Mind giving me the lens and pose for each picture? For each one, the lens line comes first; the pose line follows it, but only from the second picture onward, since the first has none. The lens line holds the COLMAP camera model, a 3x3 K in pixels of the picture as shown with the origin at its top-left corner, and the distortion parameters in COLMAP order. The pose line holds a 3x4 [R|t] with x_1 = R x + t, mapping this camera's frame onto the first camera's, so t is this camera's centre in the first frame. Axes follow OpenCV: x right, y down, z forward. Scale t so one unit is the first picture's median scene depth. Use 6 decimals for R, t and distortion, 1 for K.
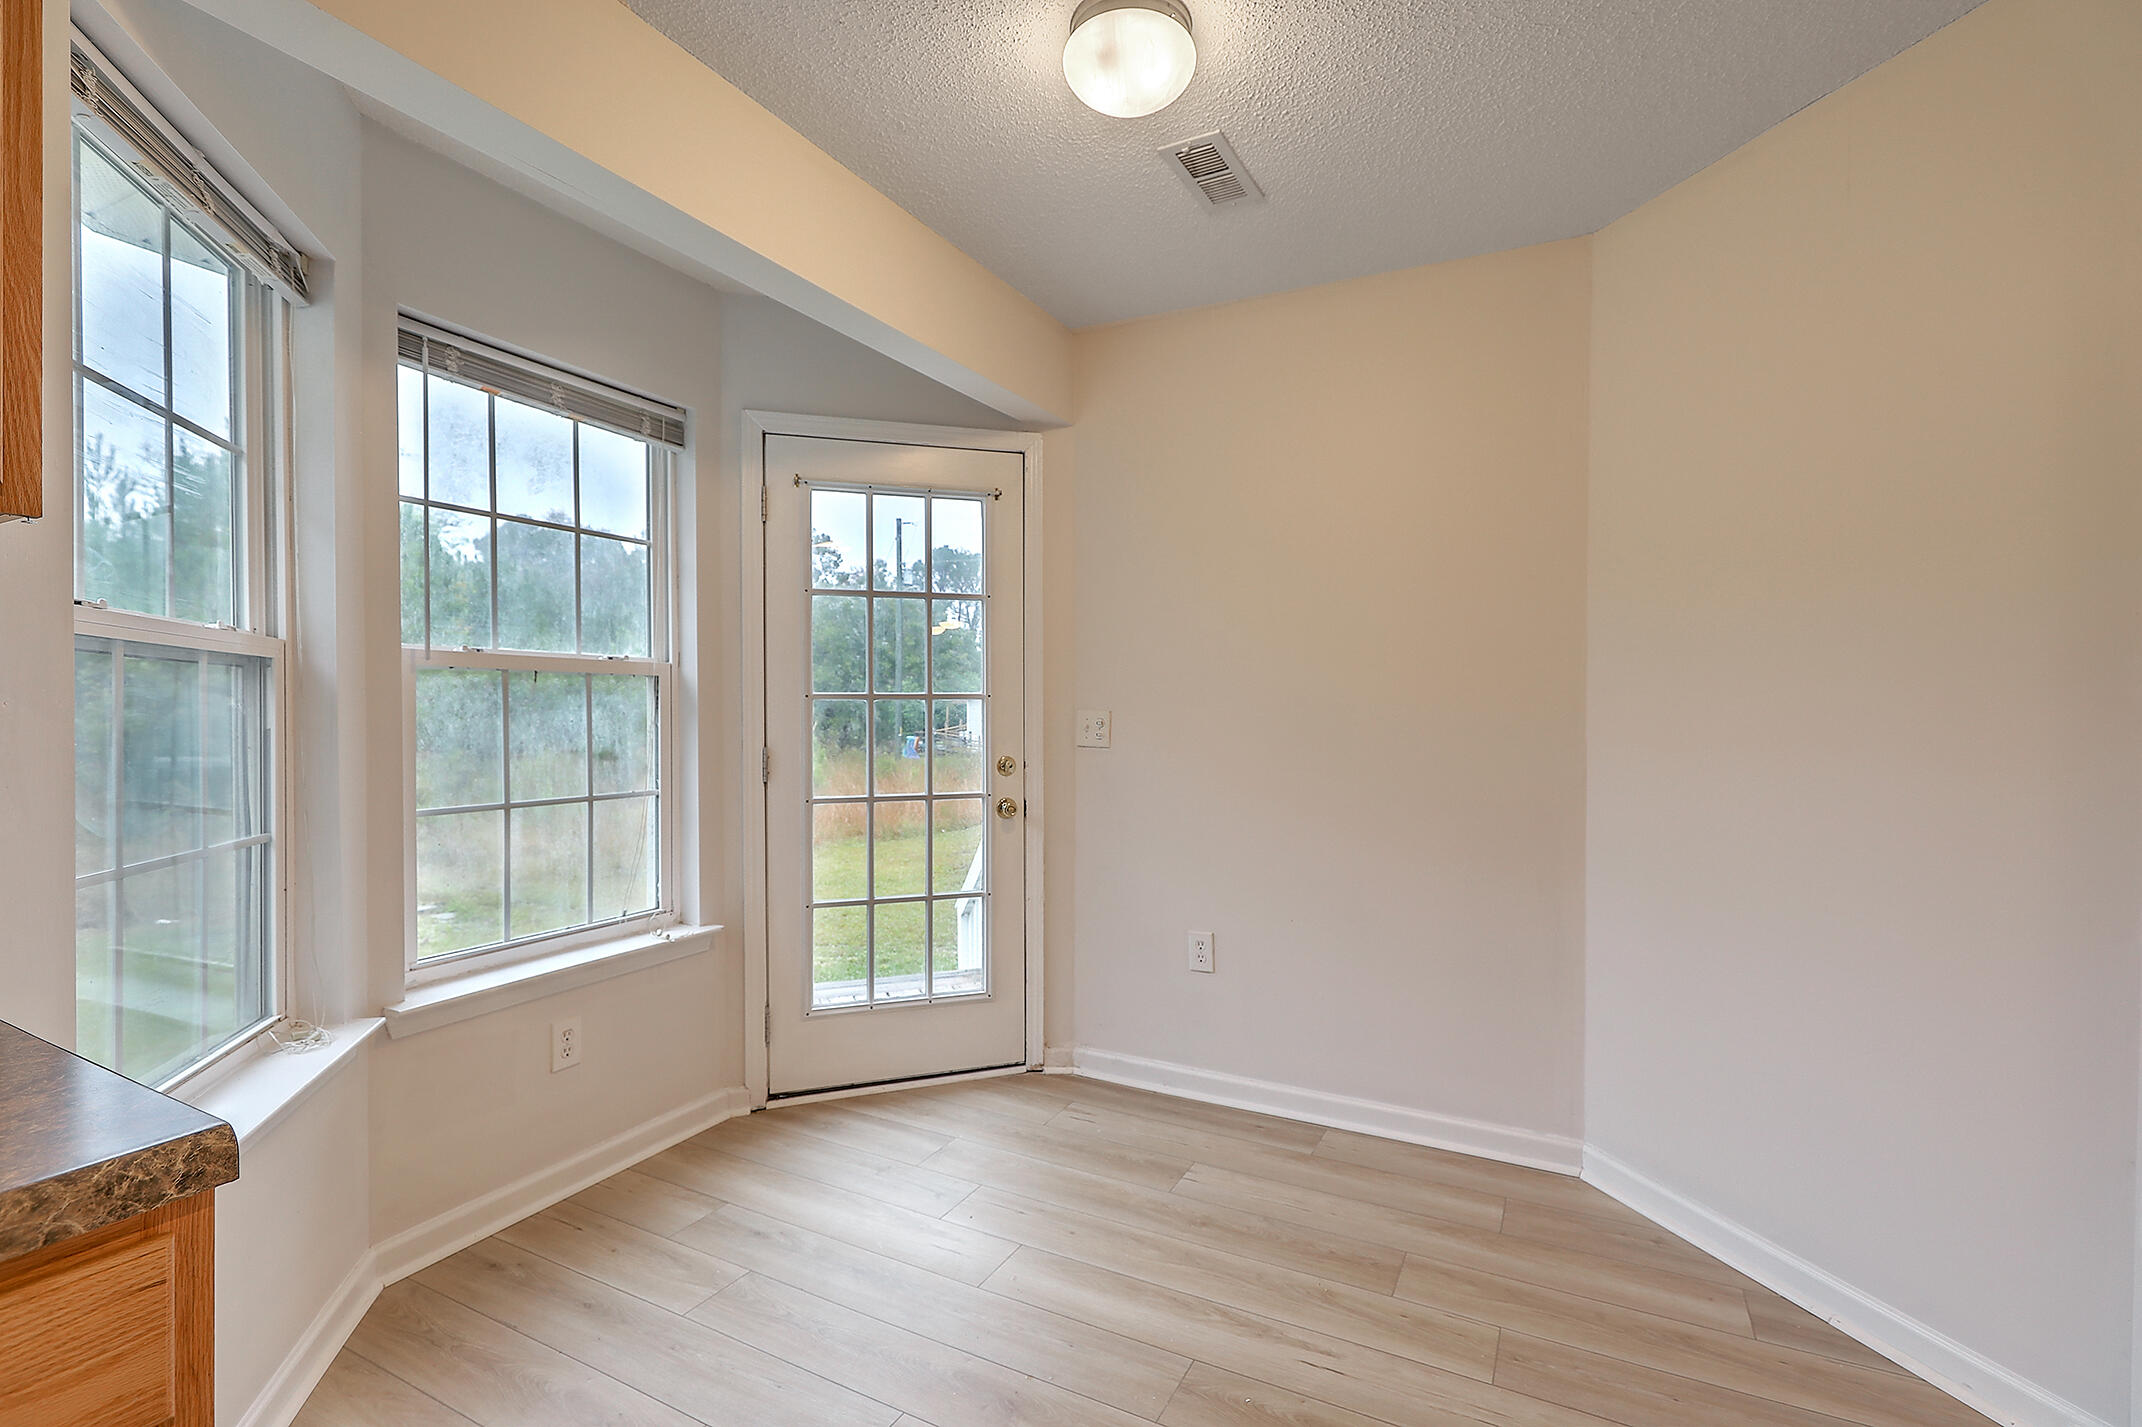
lens RADIAL K [[970.3, 0, 1077.6], [0, 970.3, 730.7], [0, 0, 1]] dist [0.000352, -0.000112]
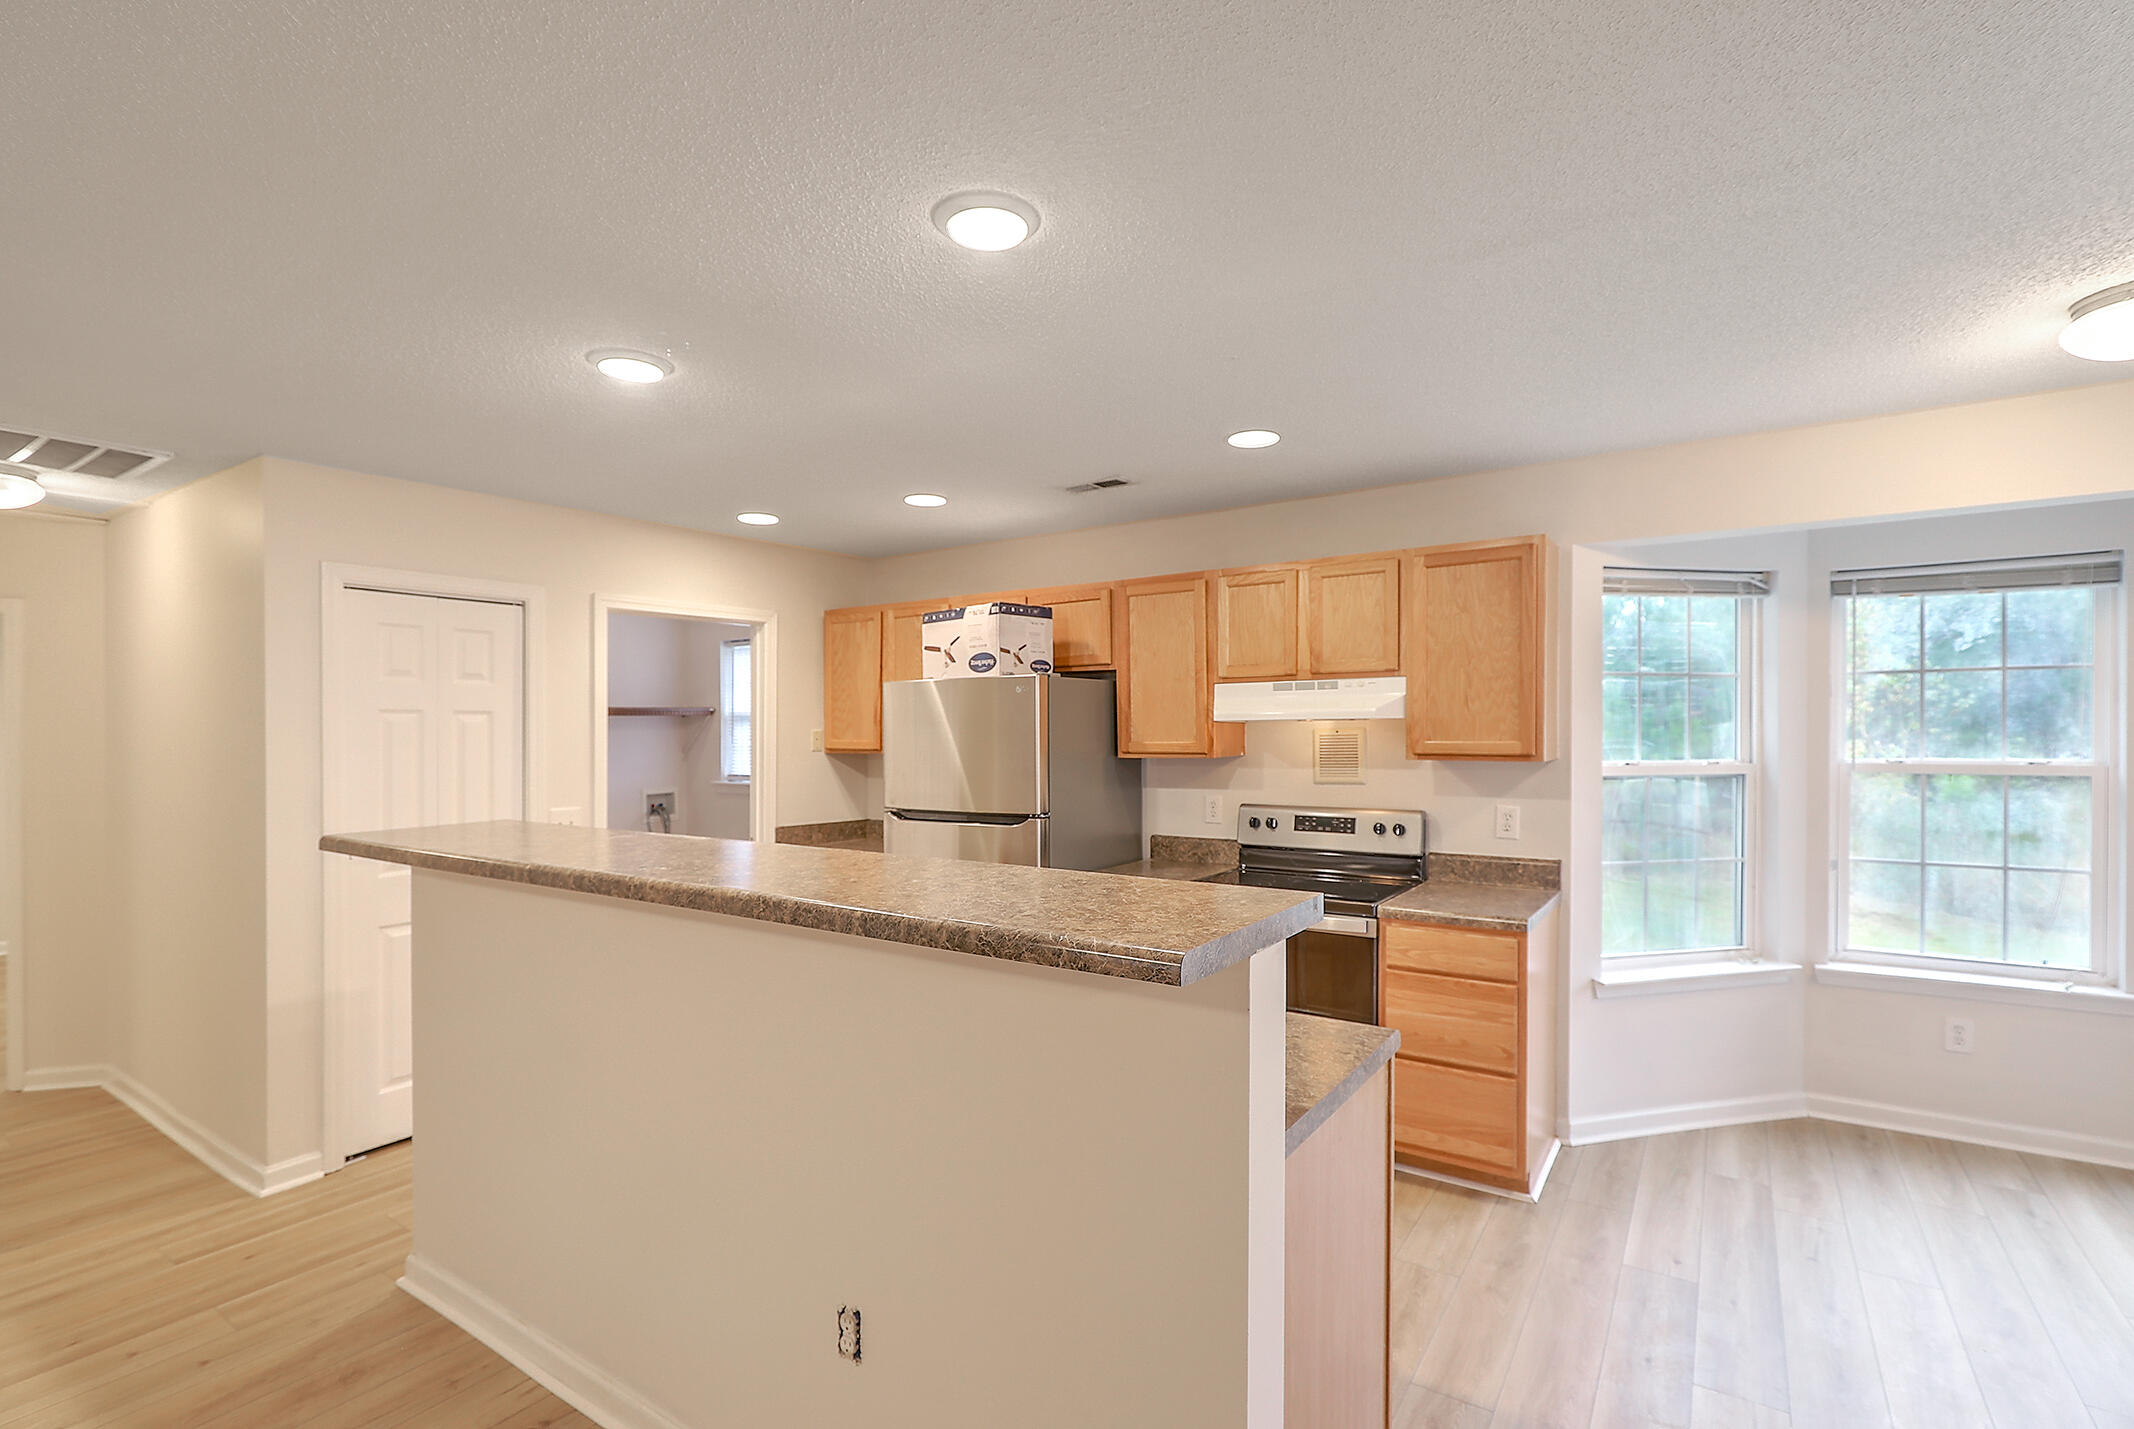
lens RADIAL K [[966.7, 0, 1078.6], [0, 966.7, 726.9], [0, 0, 1]] dist [0.000352, -0.000112]
pose [[-0.125617, 0.000389, -0.992079, 1.043480], [-0.010616, 0.999942, 0.001736, -0.120857], [0.992022, 0.010750, -0.125605, -0.115533]]
